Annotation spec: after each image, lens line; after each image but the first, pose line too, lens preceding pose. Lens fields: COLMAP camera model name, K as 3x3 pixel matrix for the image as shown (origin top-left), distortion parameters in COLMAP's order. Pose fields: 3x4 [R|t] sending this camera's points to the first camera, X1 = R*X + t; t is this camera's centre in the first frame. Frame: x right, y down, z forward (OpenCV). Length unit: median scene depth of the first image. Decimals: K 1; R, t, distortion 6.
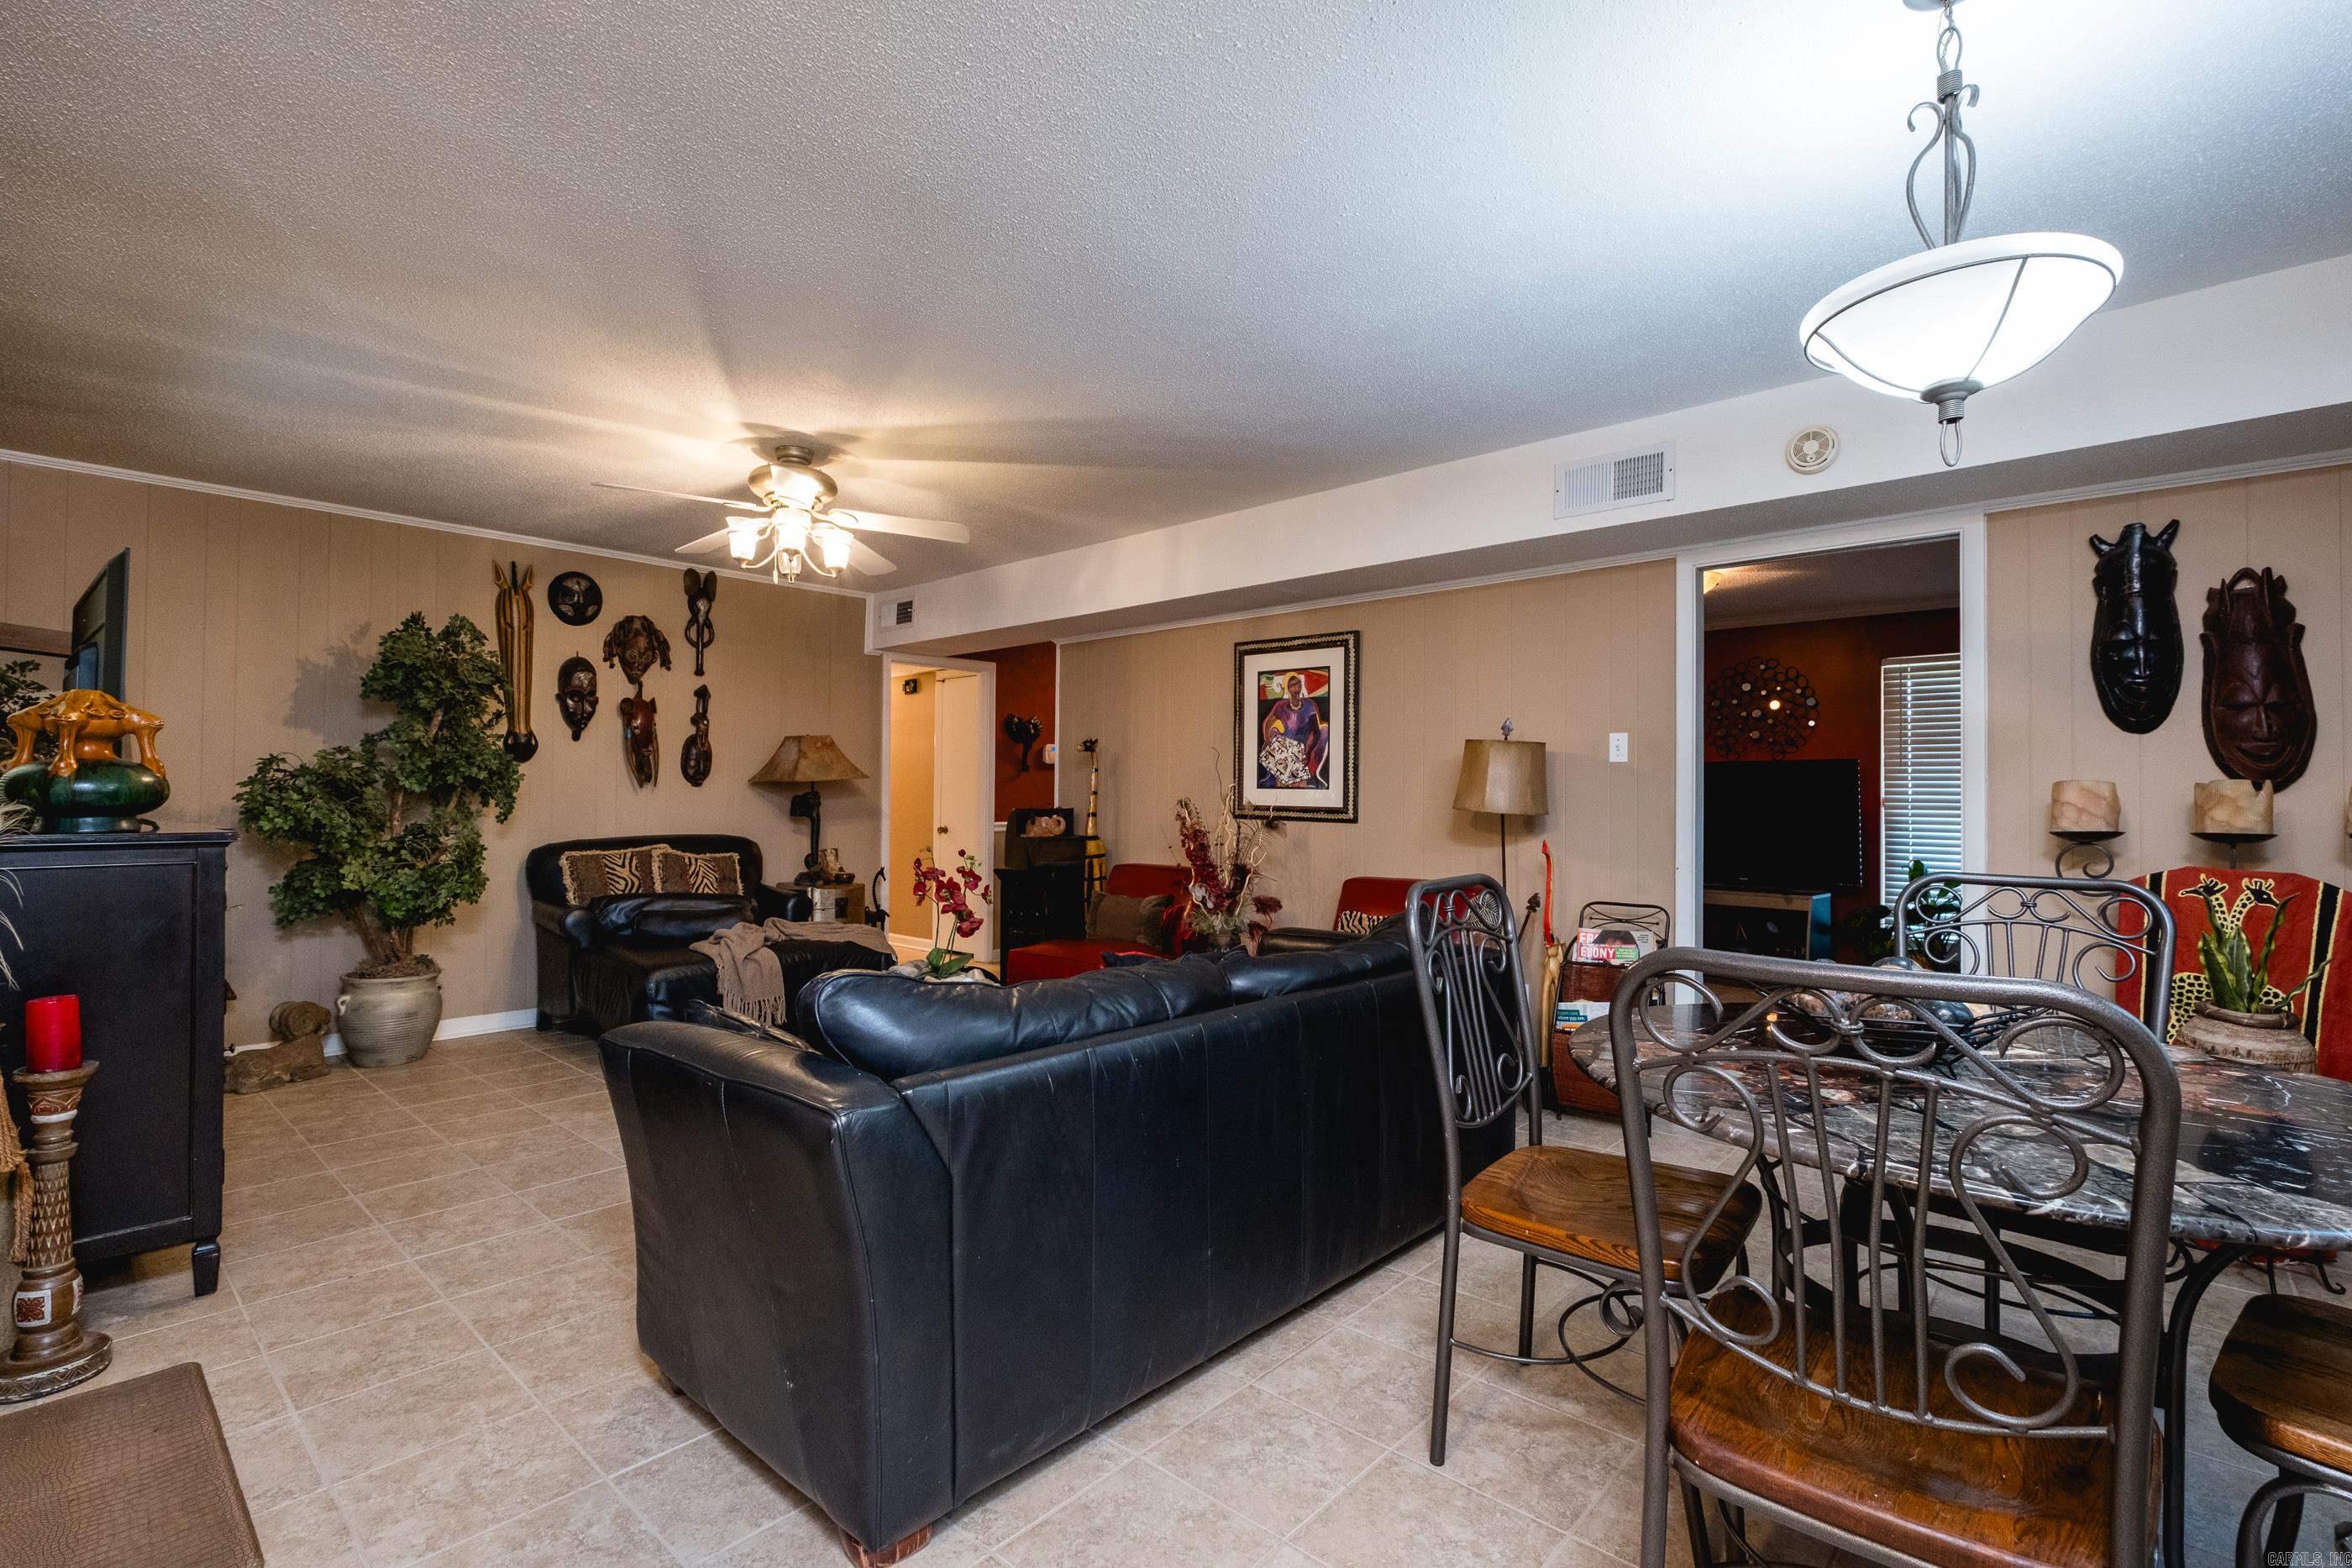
lens RADIAL K [[1064.4, 0, 1199.8], [0, 1064.4, 780.3], [0, 0, 1]] dist [-0.002131, -0.000808]
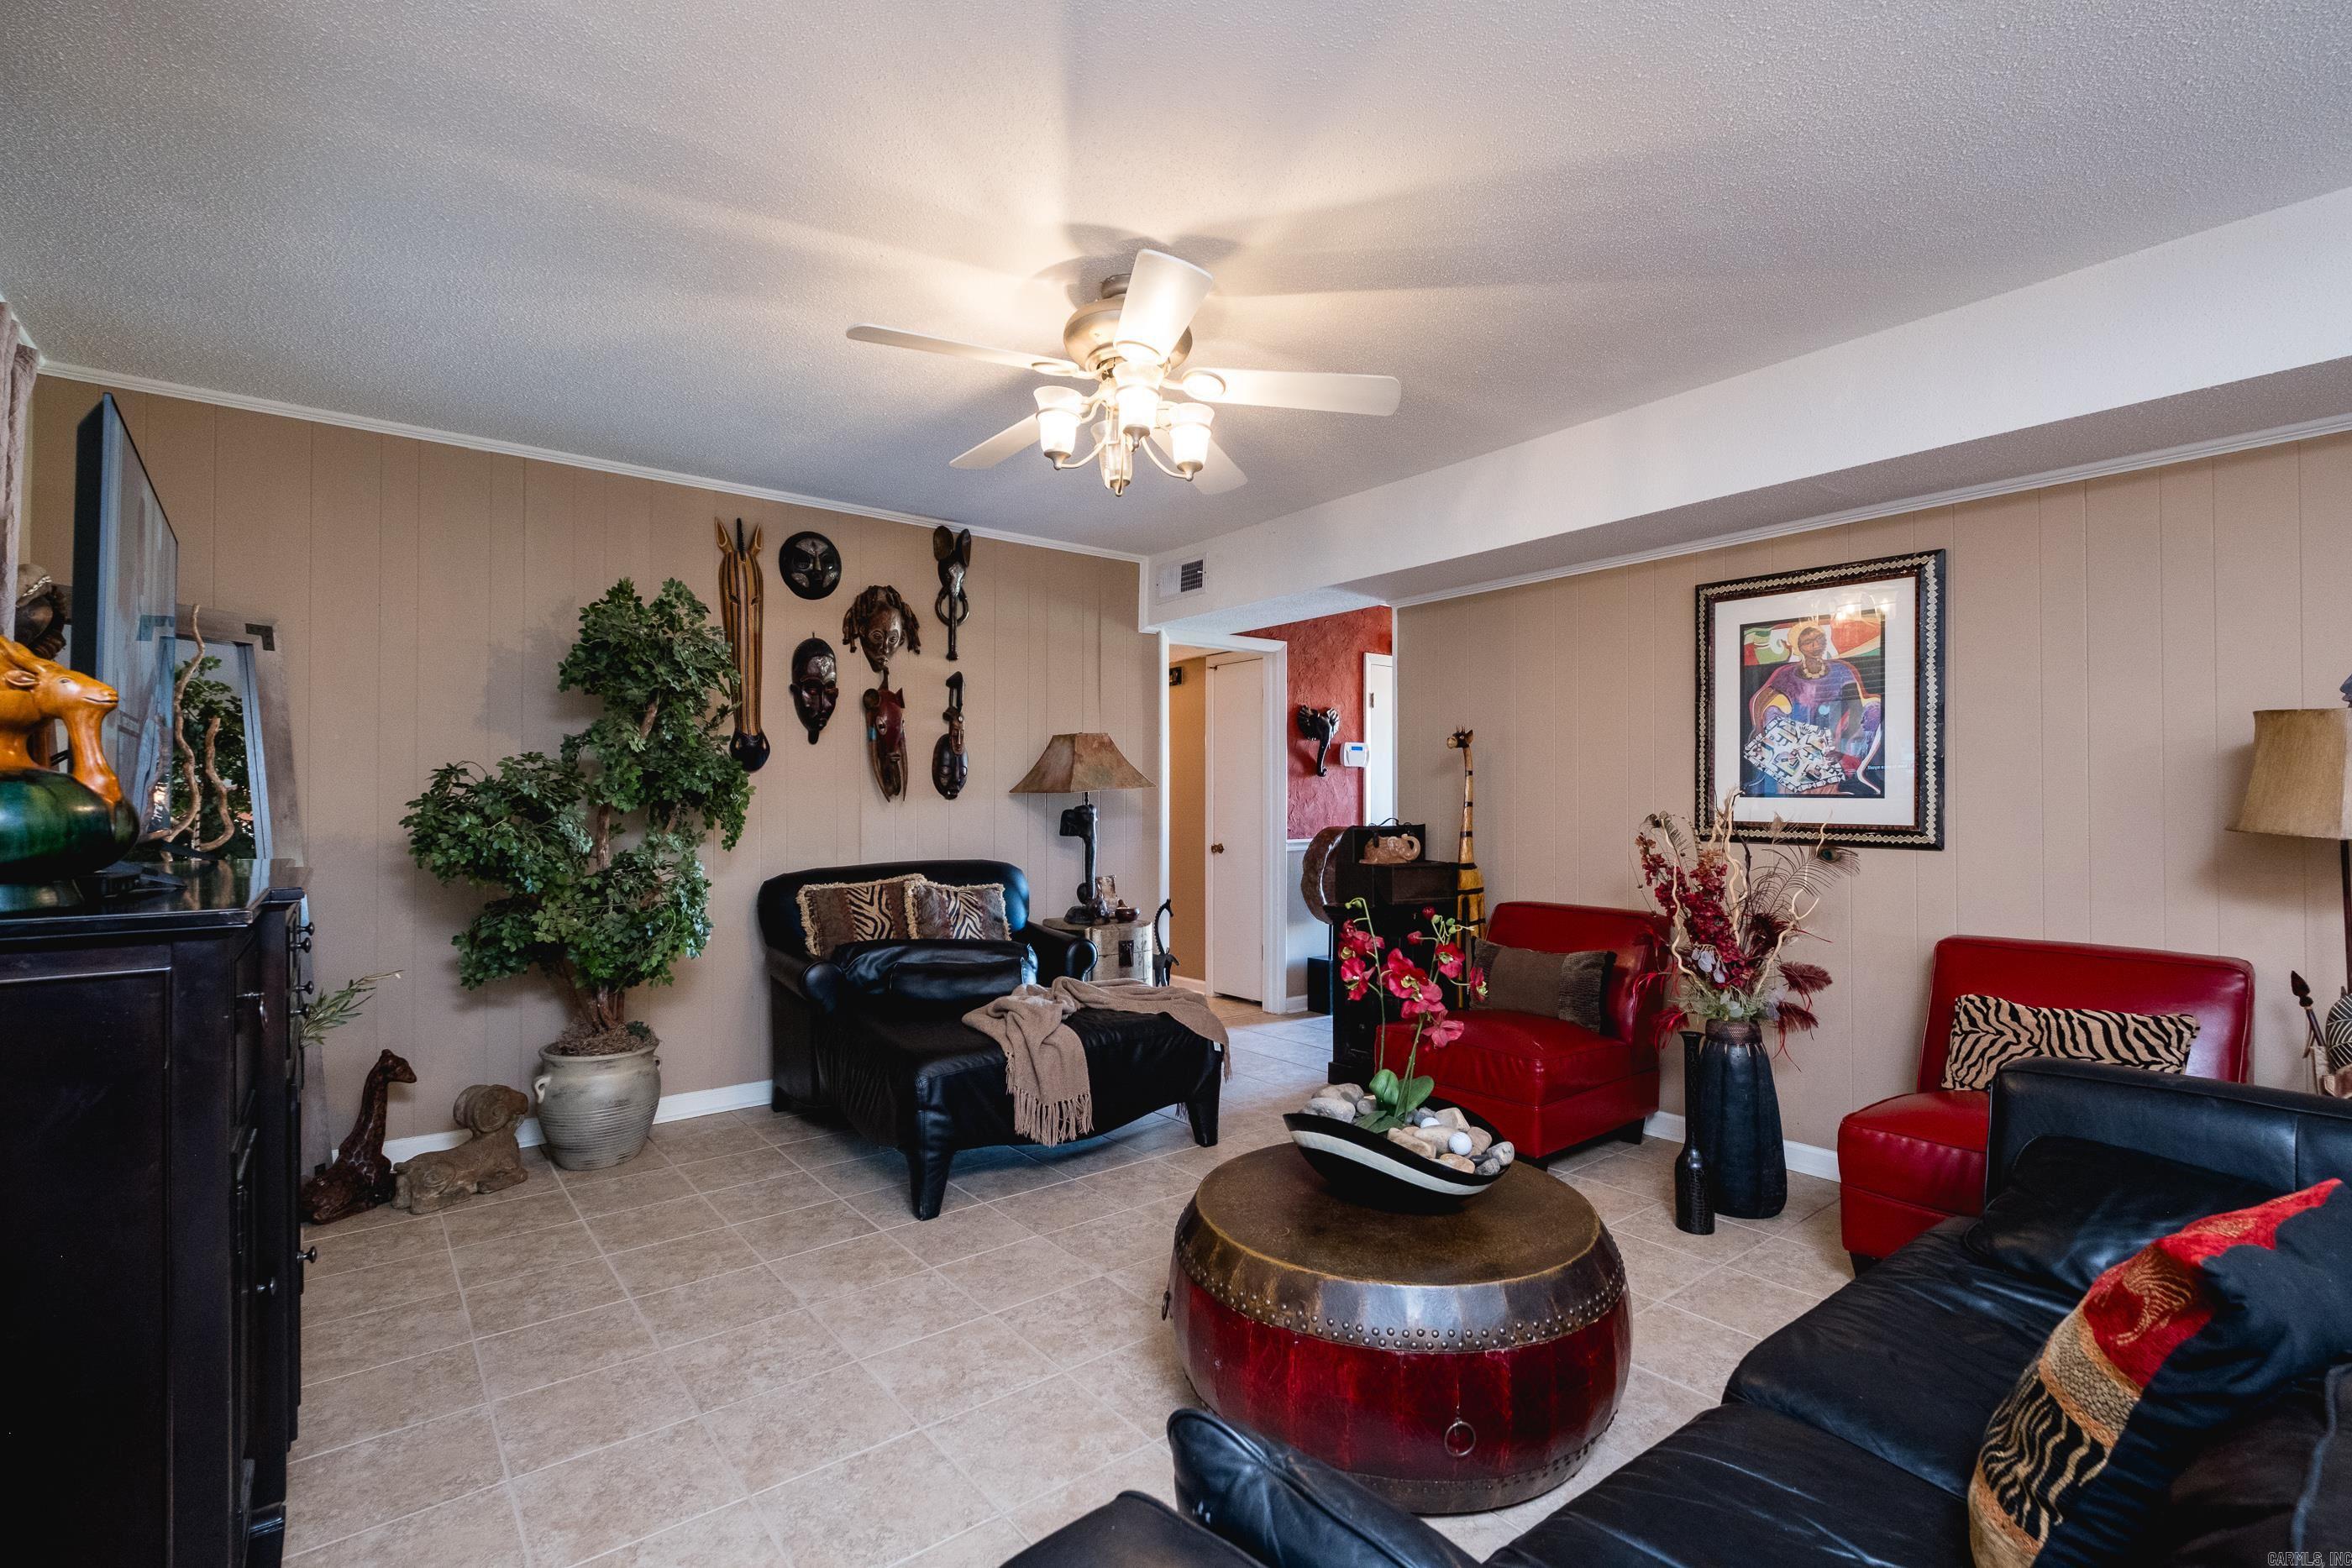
lens RADIAL K [[1062.0, 0, 1185.6], [0, 1062.0, 789.0], [0, 0, 1]] dist [0.001223, -0.000509]
pose [[0.984175, -0.009250, -0.176959, -0.193620], [0.009795, 0.999950, 0.002206, -0.002719], [0.176930, -0.003904, 0.984216, 0.301017]]
